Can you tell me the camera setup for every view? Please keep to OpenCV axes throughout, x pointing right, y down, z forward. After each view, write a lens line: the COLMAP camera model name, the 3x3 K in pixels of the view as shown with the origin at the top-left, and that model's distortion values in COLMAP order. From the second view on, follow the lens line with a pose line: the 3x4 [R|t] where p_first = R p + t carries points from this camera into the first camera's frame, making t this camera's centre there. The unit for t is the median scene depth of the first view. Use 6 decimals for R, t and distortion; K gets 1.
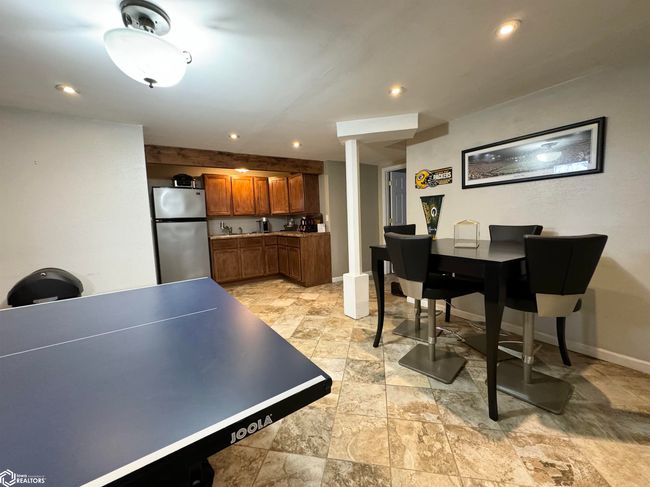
lens RADIAL K [[259.2, 0, 326.1], [0, 259.2, 243.6], [0, 0, 1]] dist [-0.000692, -0.000125]
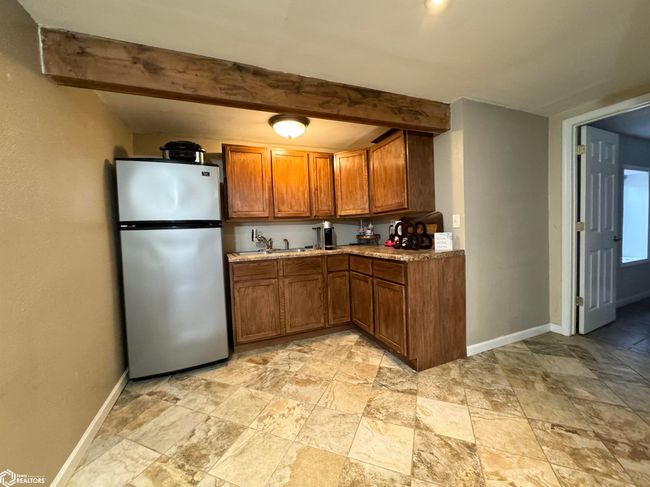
lens RADIAL K [[259.2, 0, 323.3], [0, 259.2, 243.1], [0, 0, 1]] dist [-0.000692, -0.000125]
pose [[0.979572, 0.007569, -0.200951, -0.139492], [-0.015468, 0.999167, -0.037767, -0.034823], [0.200497, 0.040104, 0.978873, 0.476748]]
